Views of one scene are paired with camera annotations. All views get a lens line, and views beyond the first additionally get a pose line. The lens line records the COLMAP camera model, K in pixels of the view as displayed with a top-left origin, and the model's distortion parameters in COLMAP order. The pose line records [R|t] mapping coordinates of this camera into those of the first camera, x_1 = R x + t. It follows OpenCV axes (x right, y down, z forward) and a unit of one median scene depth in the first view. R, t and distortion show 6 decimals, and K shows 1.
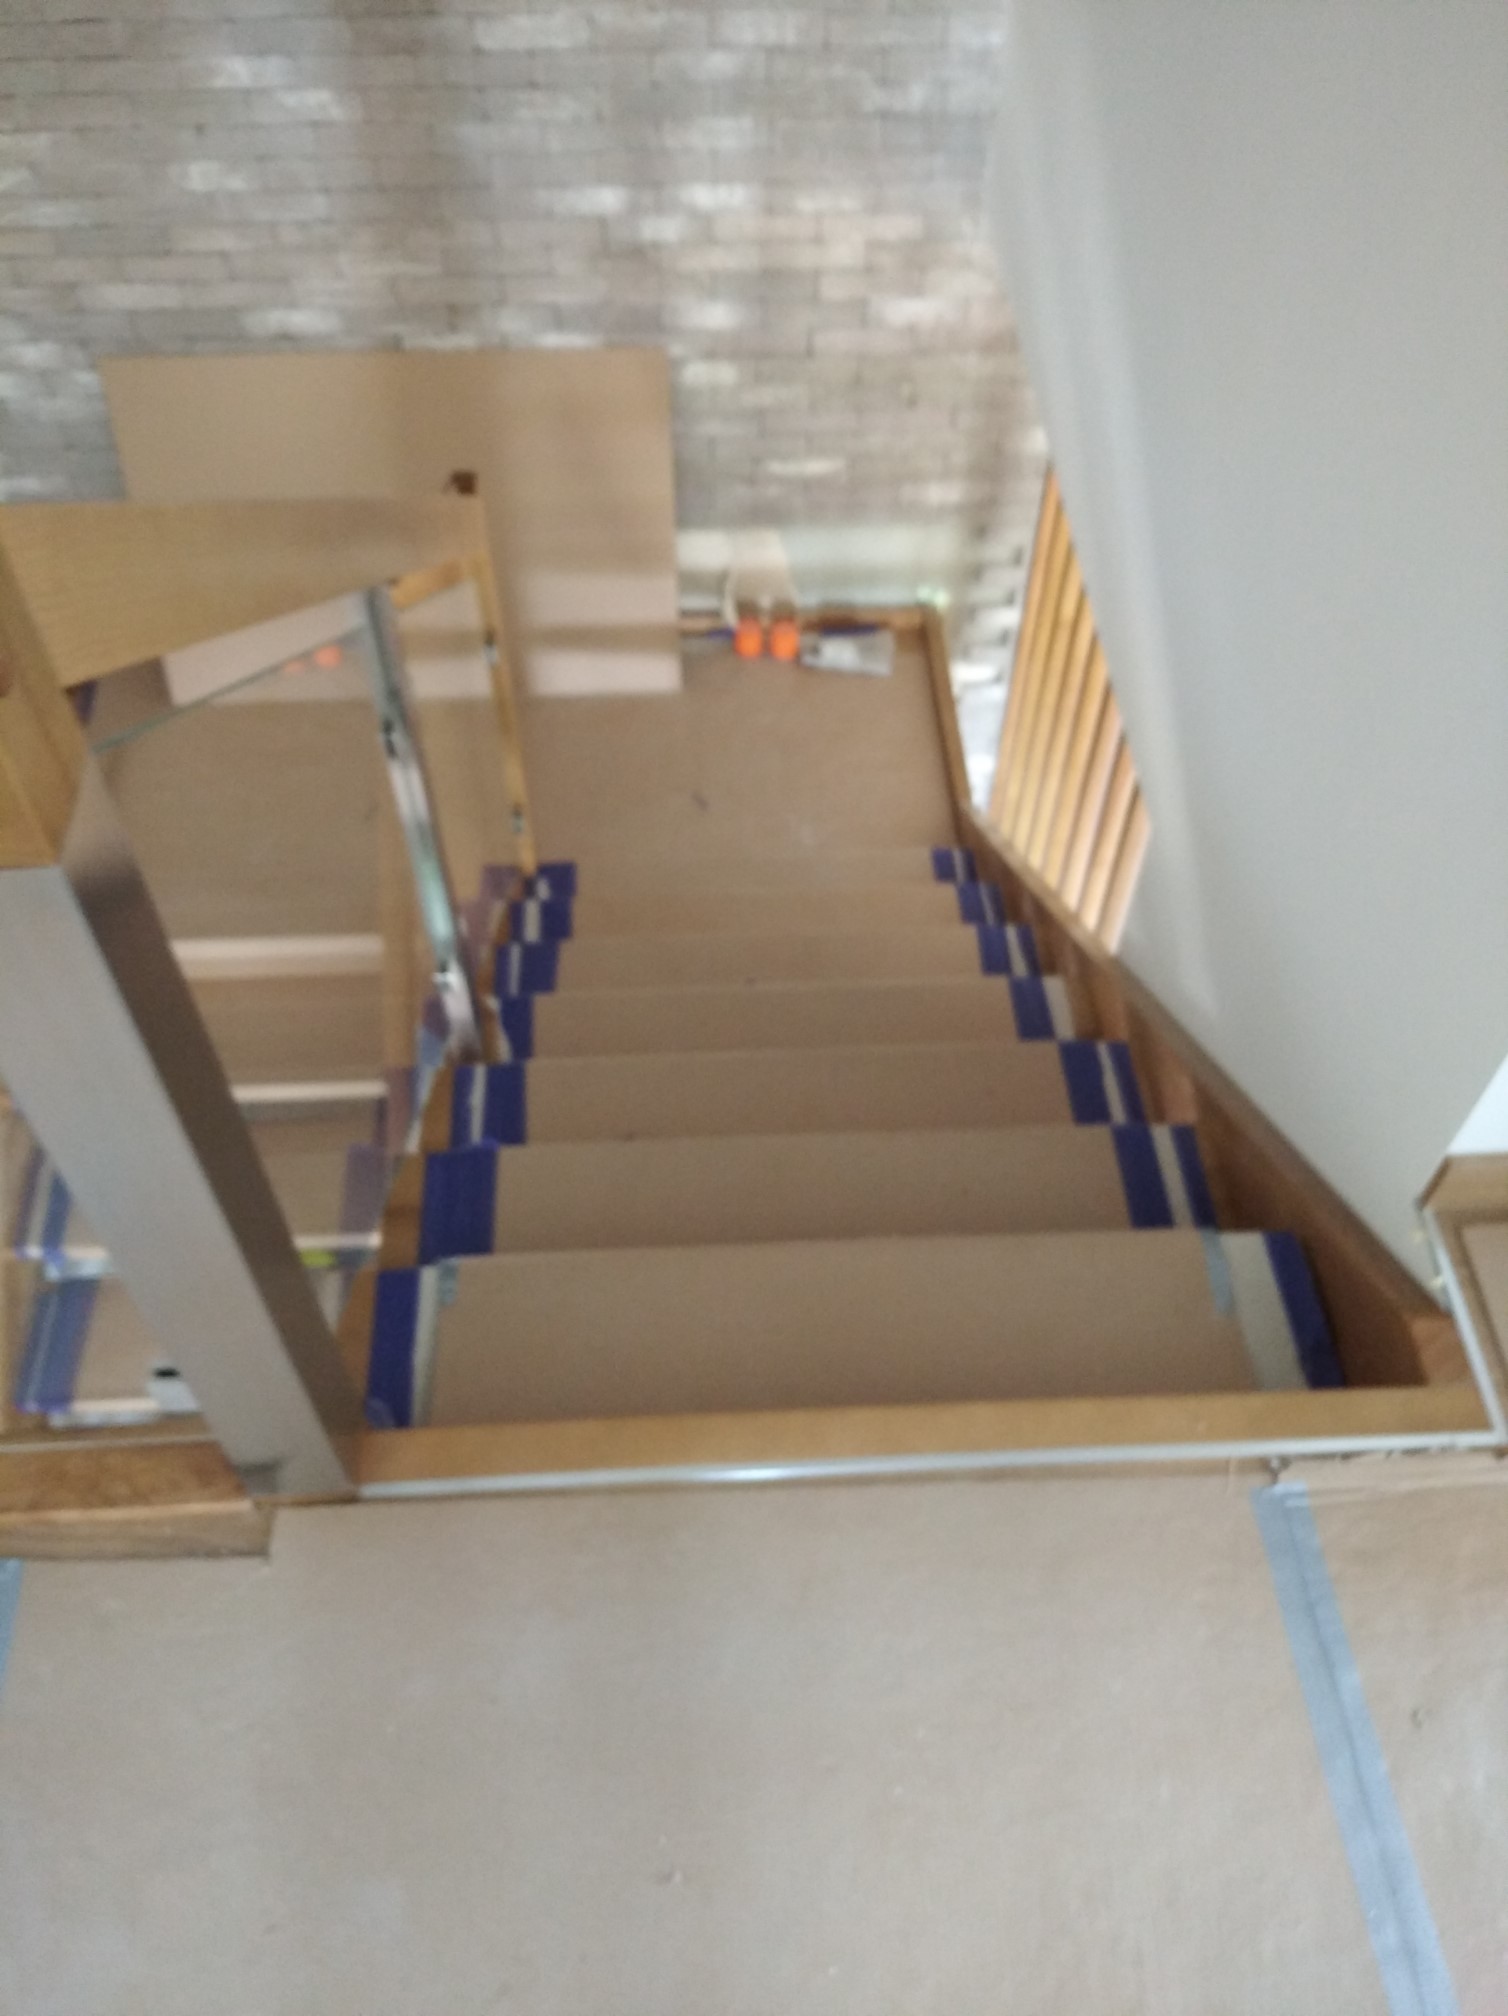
lens RADIAL K [[1667.7, 0, 767.7], [0, 1667.7, 1006.9], [0, 0, 1]] dist [0.044853, -0.073850]
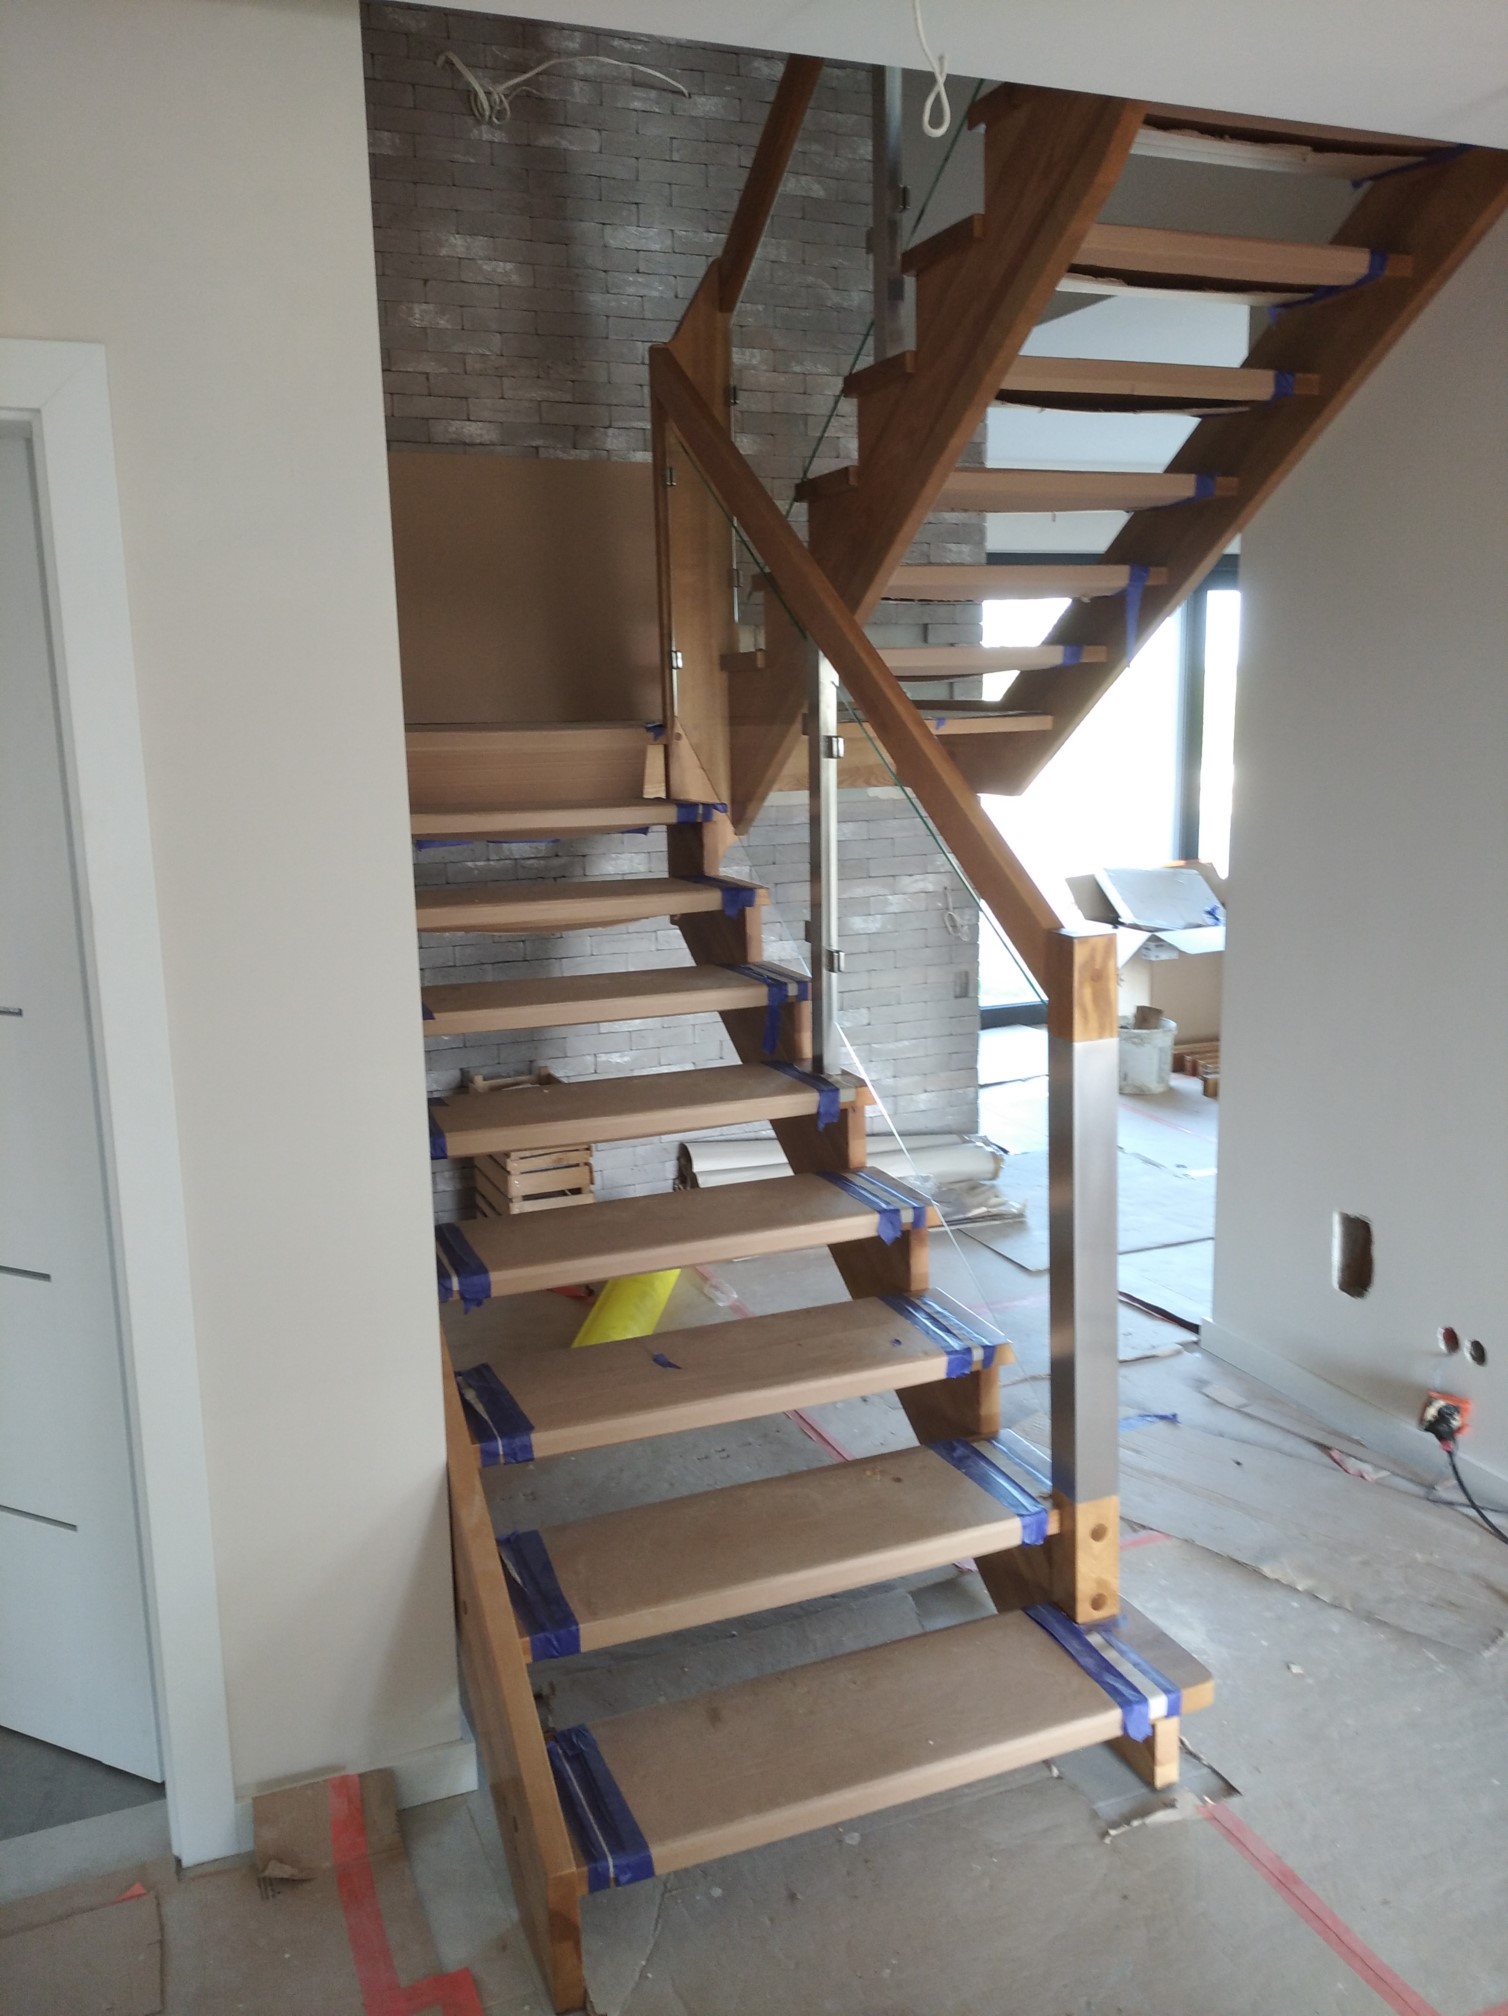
lens RADIAL K [[1667.7, 0, 776.1], [0, 1667.7, 1030.4], [0, 0, 1]] dist [0.044853, -0.073850]
pose [[0.936760, -0.103905, 0.334193, -0.582588], [0.298846, 0.734443, -0.609332, 0.922438], [-0.182133, 0.670670, 0.719048, 0.296487]]
